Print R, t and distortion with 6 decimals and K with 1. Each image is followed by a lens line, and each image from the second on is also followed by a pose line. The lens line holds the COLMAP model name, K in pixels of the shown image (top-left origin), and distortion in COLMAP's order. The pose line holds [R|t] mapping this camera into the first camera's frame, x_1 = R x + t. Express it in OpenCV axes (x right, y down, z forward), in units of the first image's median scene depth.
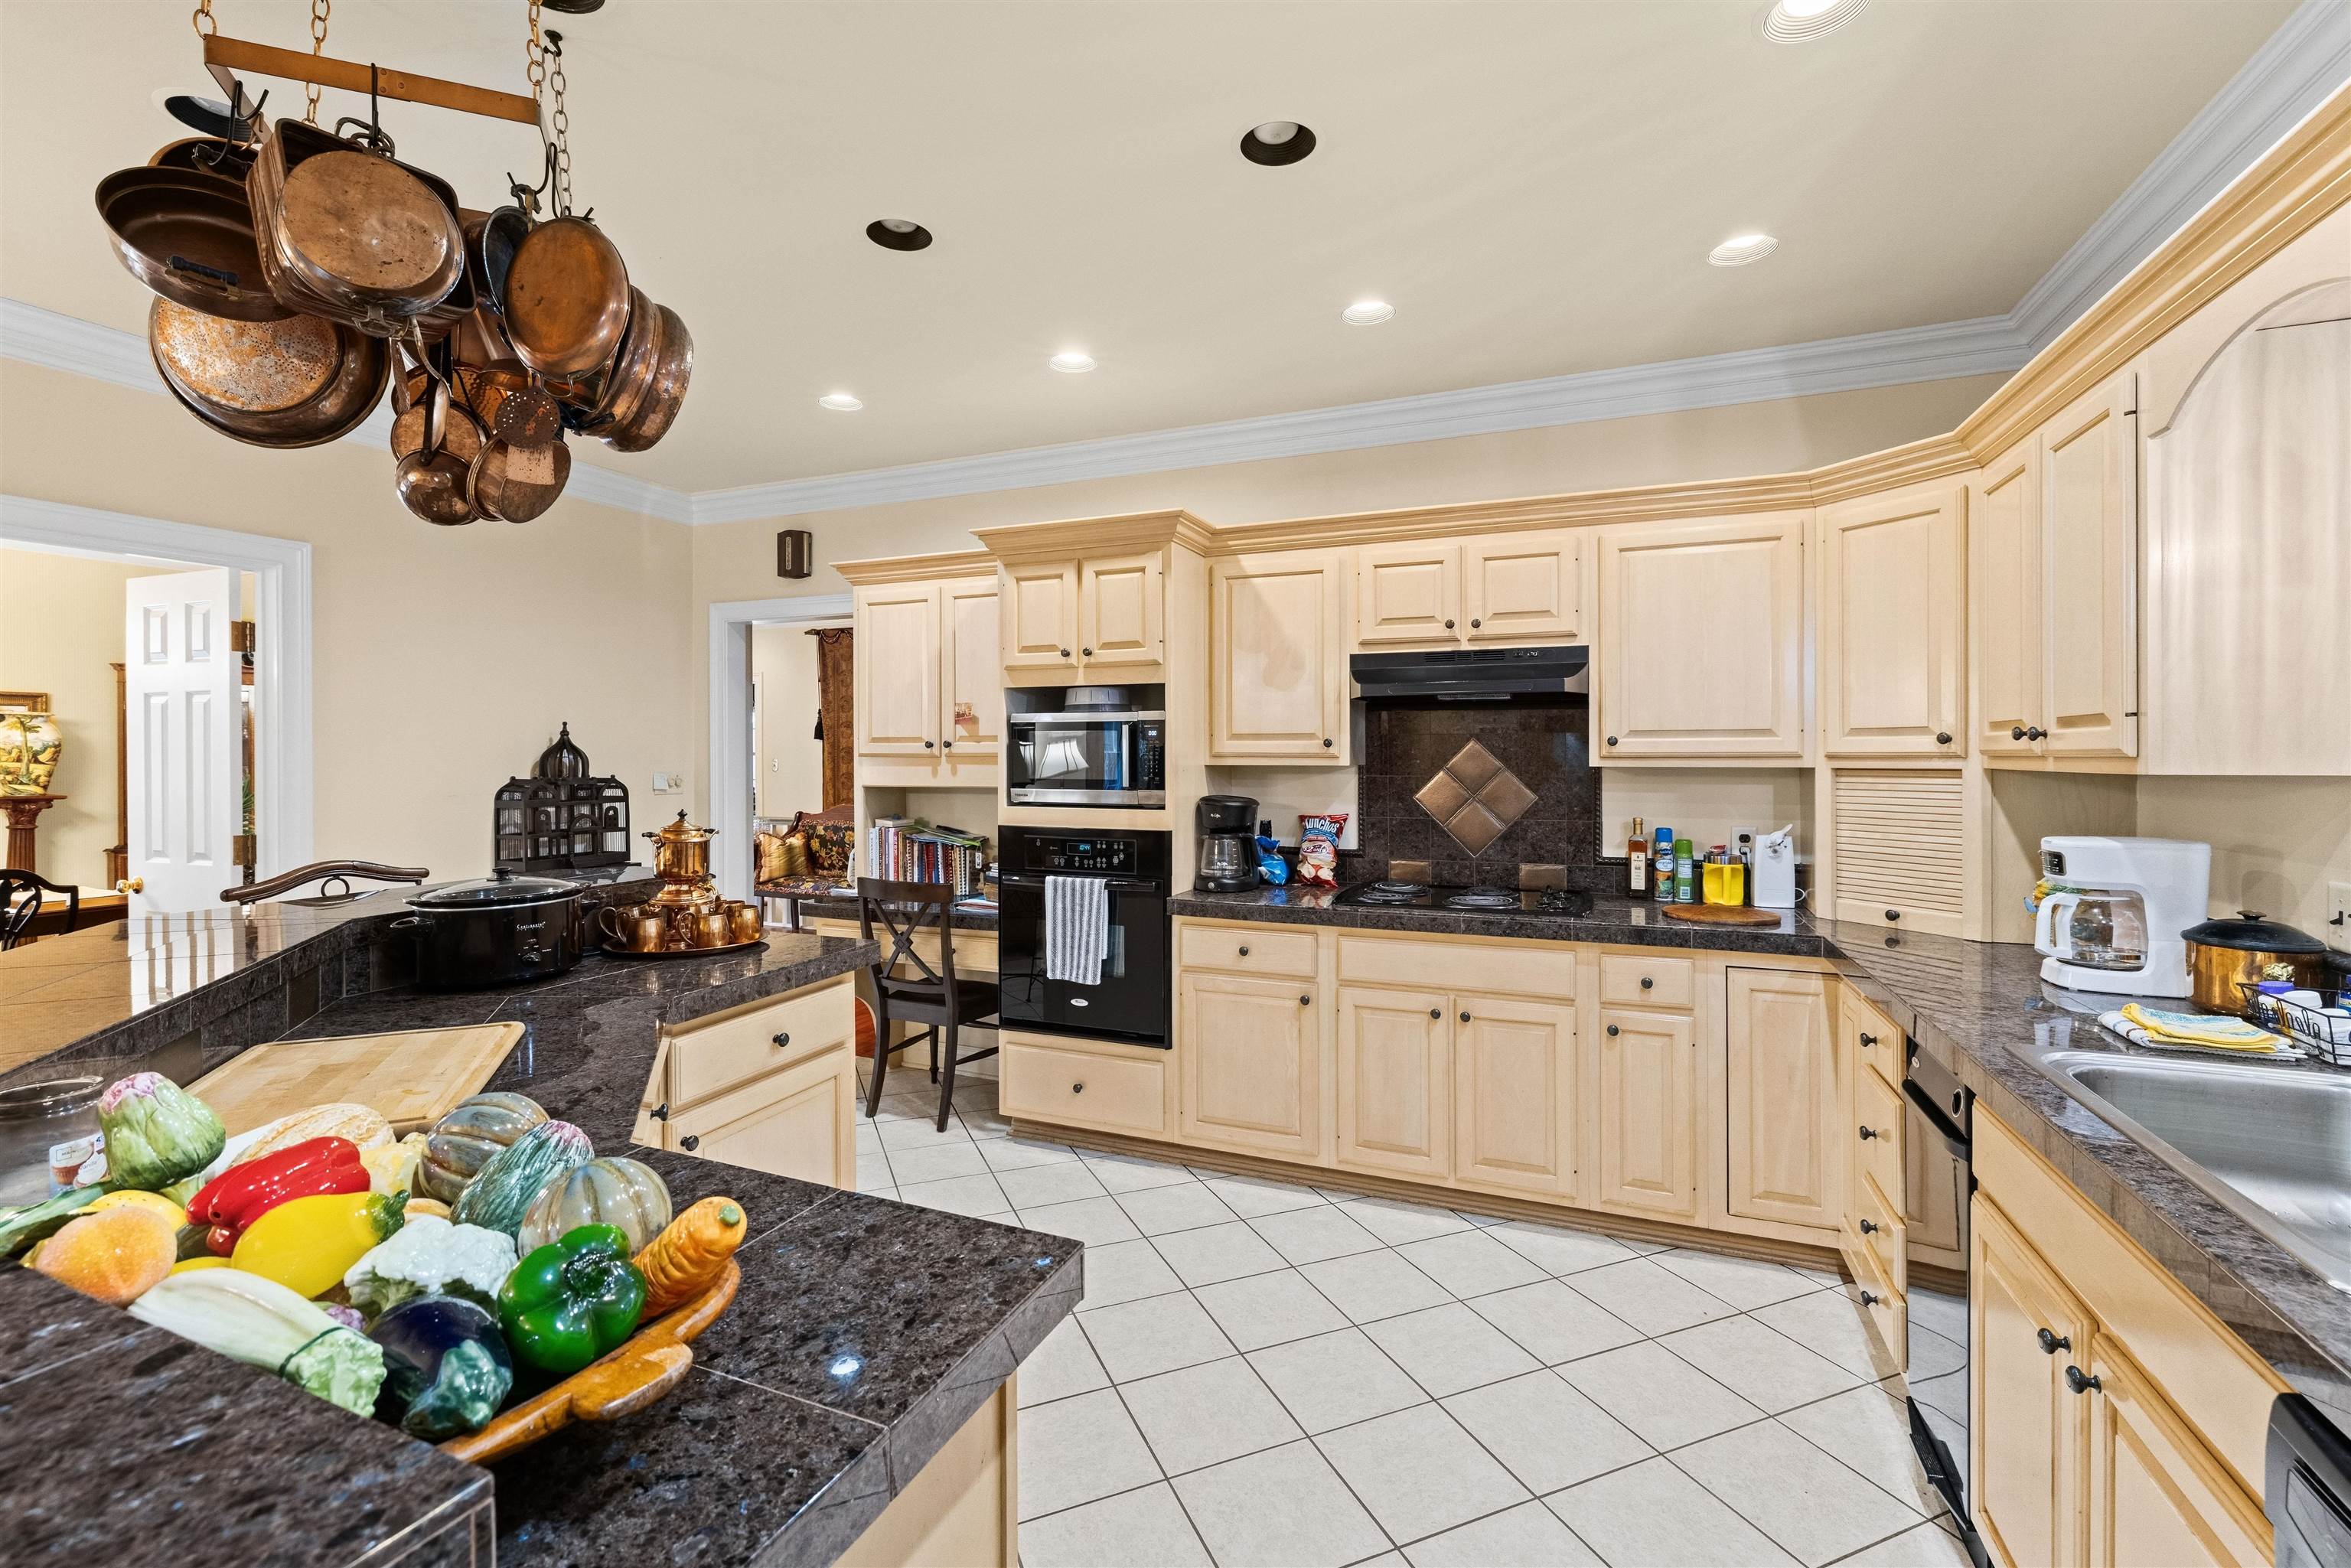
lens RADIAL K [[1027.0, 0, 1183.2], [0, 1027.0, 744.7], [0, 0, 1]] dist [-0.003823, 0.002775]
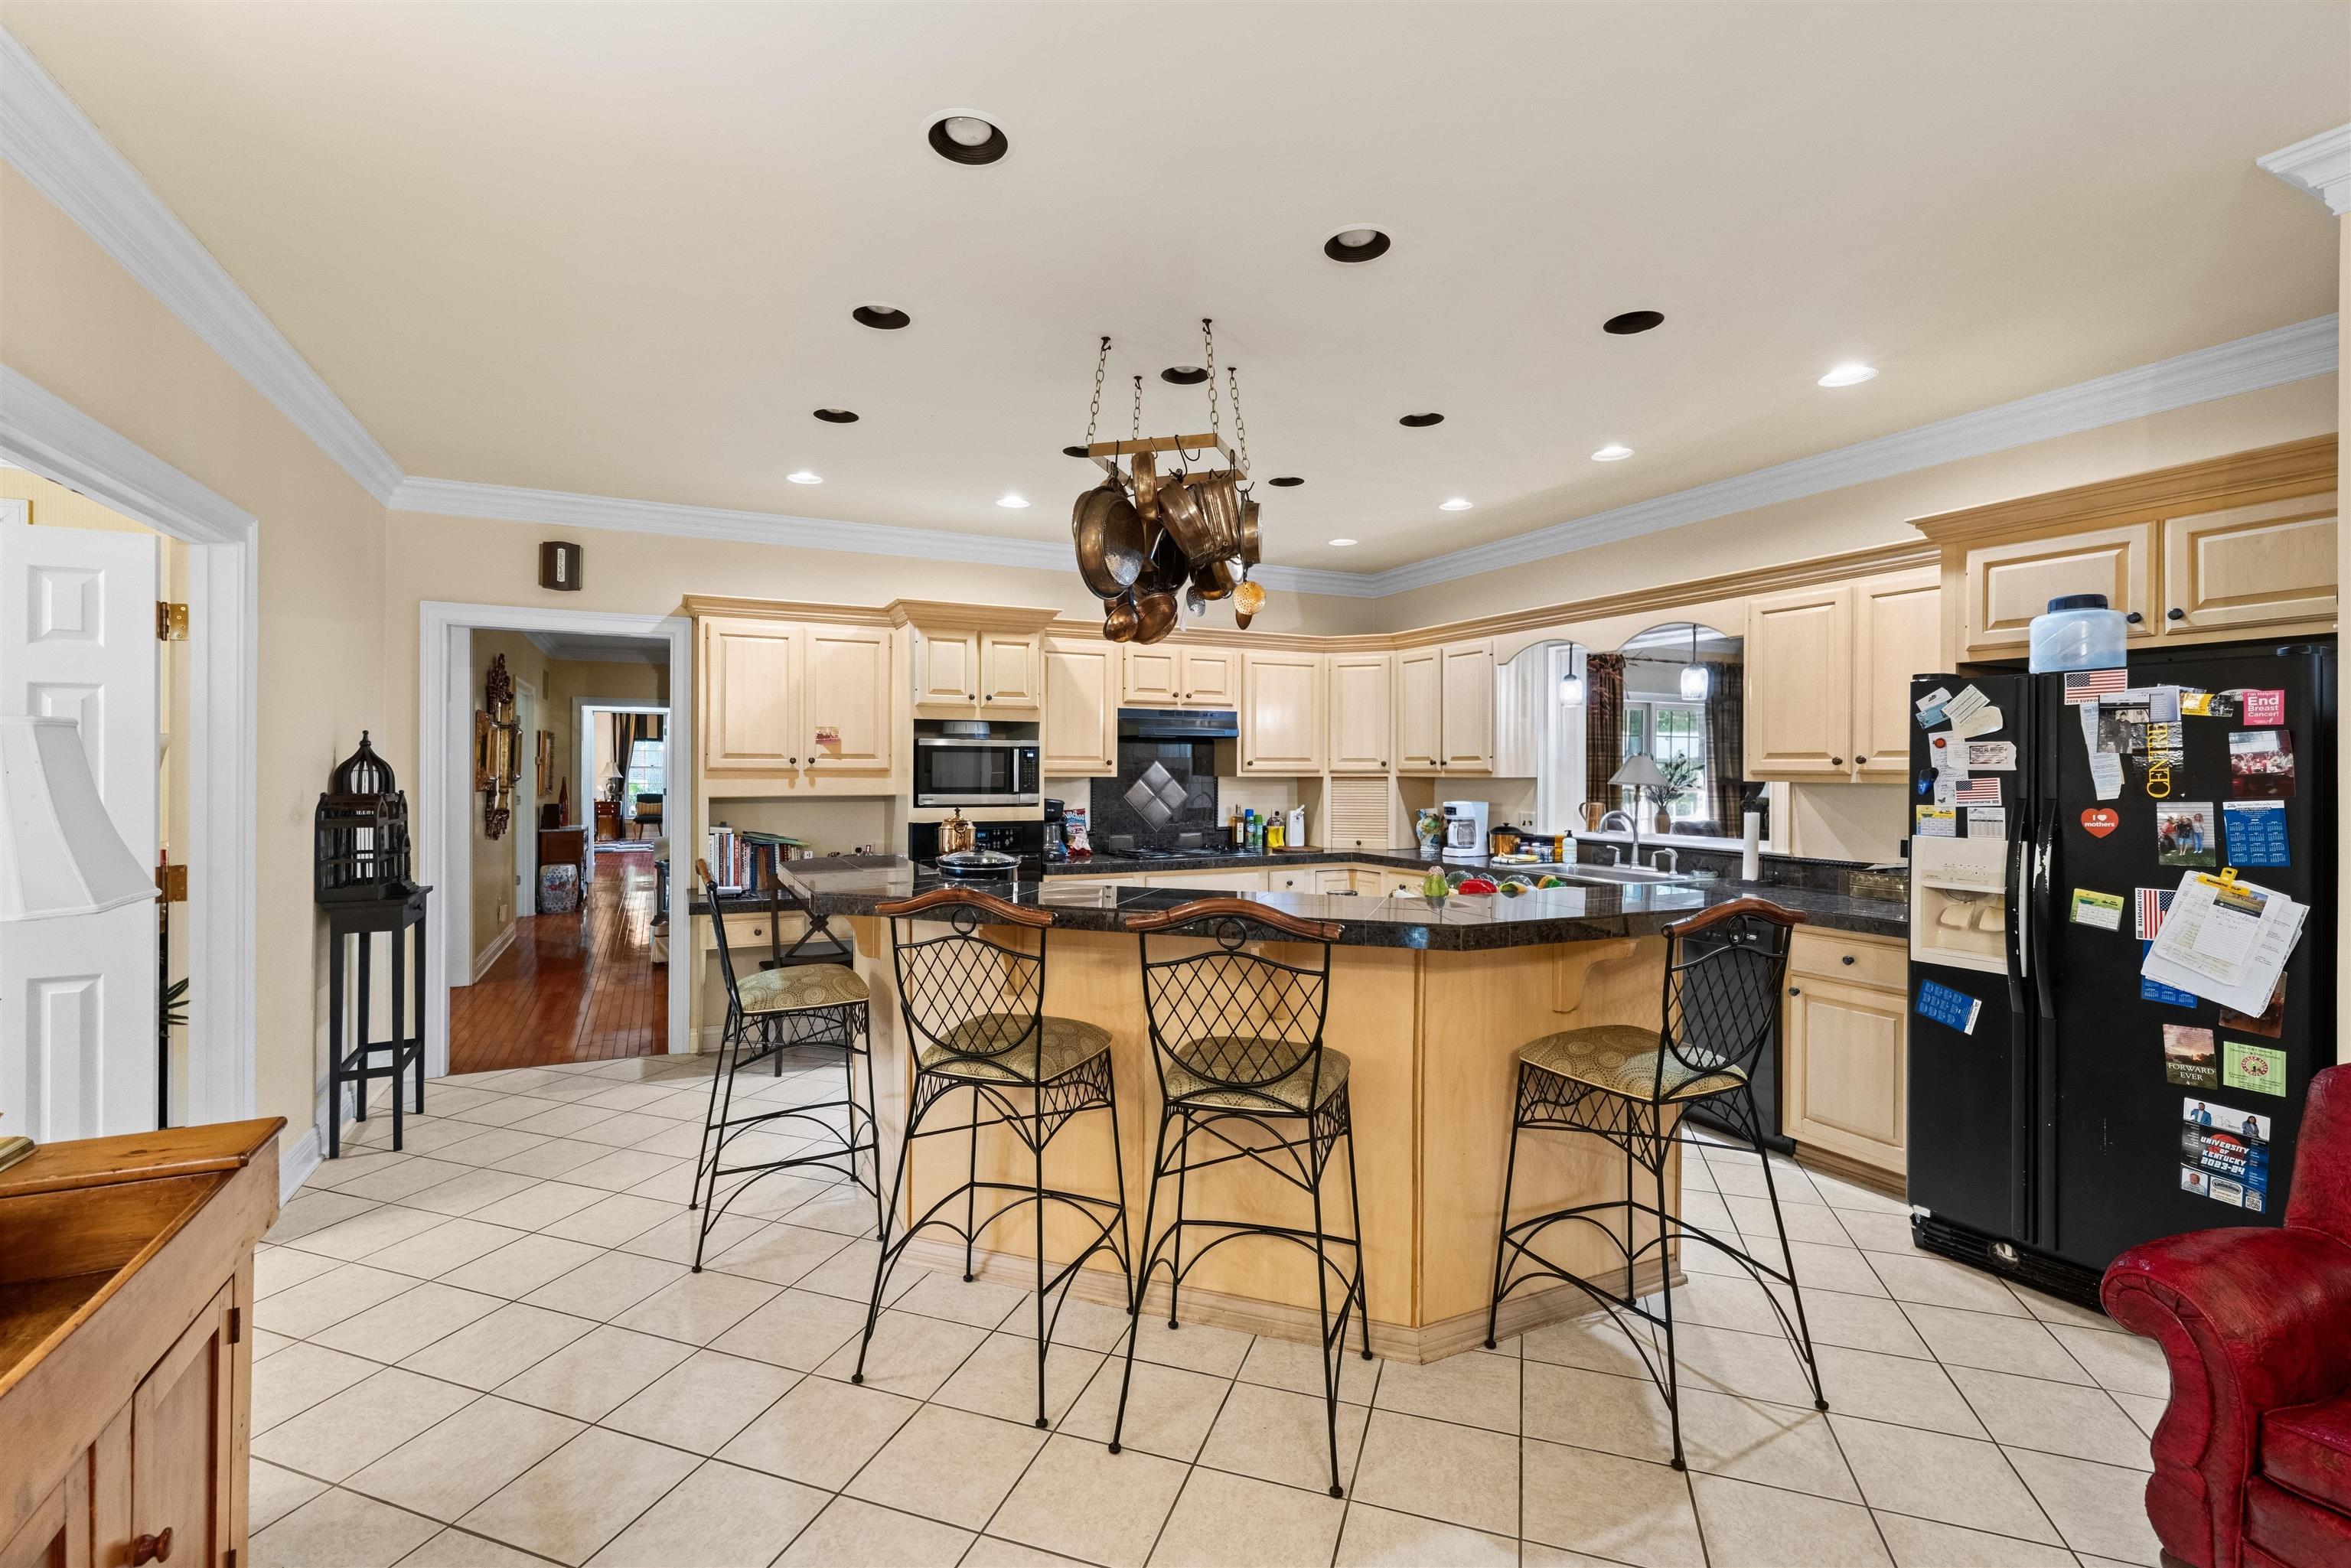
lens RADIAL K [[1027.0, 0, 1154.2], [0, 1027.0, 769.8], [0, 0, 1]] dist [-0.003823, 0.002775]
pose [[0.663642, 0.003513, 0.748042, -1.044264], [-0.009001, 0.999954, 0.003290, 0.003384], [-0.747996, -0.008917, 0.663643, -0.123196]]
